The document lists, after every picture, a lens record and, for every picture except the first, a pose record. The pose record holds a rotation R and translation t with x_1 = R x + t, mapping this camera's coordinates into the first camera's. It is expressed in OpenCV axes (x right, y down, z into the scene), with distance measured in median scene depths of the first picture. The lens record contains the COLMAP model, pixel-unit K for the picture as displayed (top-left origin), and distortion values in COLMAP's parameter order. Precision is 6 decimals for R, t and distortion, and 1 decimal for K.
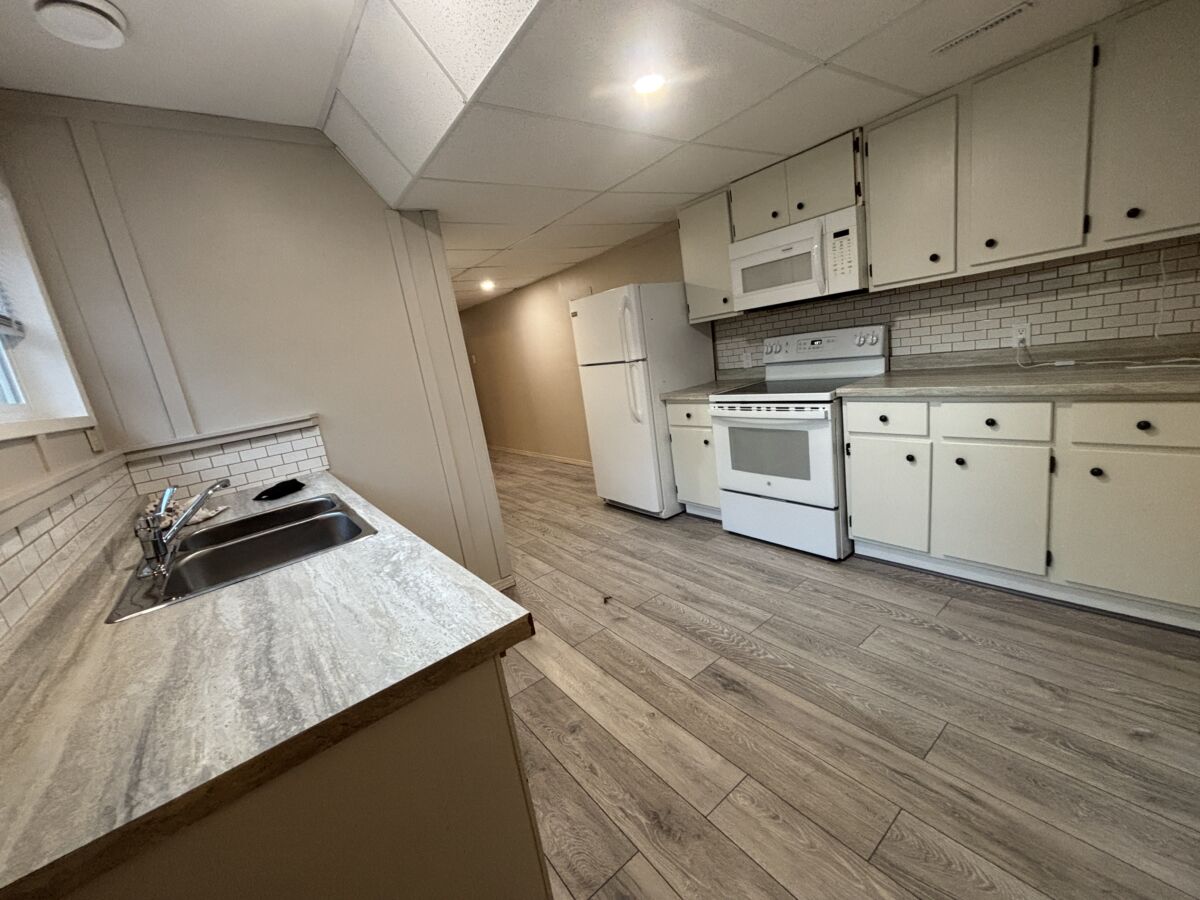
lens RADIAL K [[480.4, 0, 600.4], [0, 480.4, 449.8], [0, 0, 1]] dist [-0.000549, 0.000077]
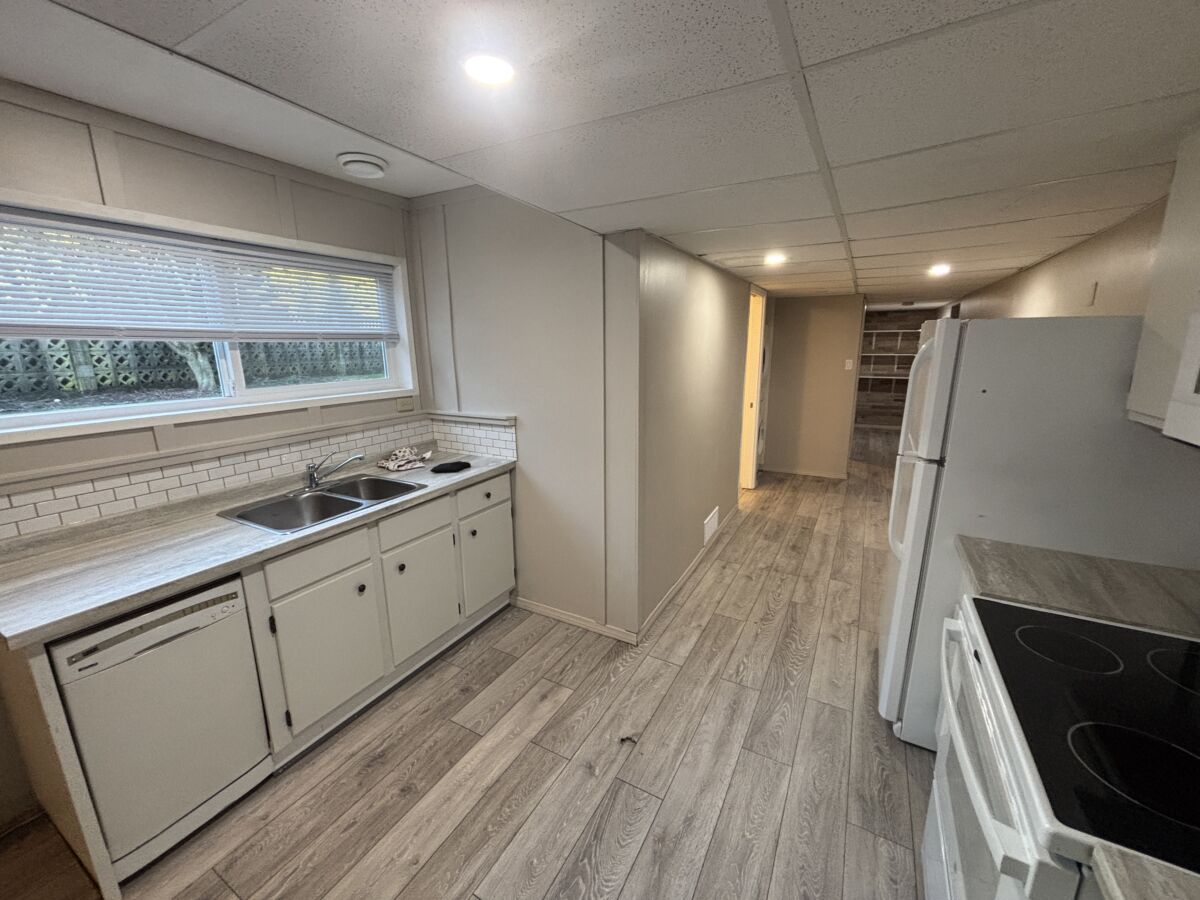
lens RADIAL K [[480.4, 0, 602.1], [0, 480.4, 449.4], [0, 0, 1]] dist [-0.000549, 0.000077]
pose [[0.390256, 0.338804, -0.856103, 0.635850], [-0.242660, 0.934806, 0.259334, -0.403947], [0.888153, 0.106536, 0.447028, 0.710862]]
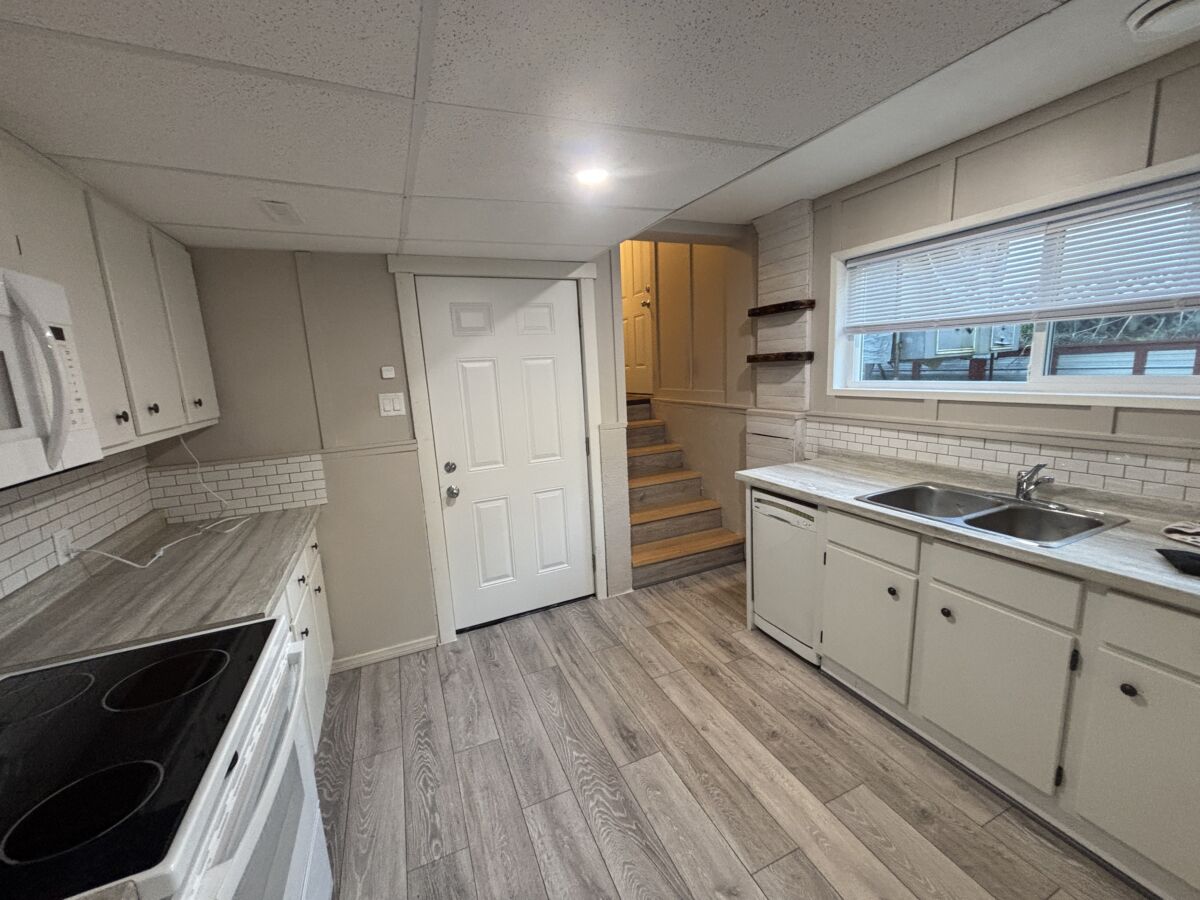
lens RADIAL K [[480.4, 0, 597.9], [0, 480.4, 449.9], [0, 0, 1]] dist [-0.000549, 0.000077]
pose [[-0.949135, 0.152587, 0.275428, -0.064757], [0.243269, 0.910722, 0.333775, -0.459244], [-0.199909, 0.383801, -0.901517, 1.592966]]
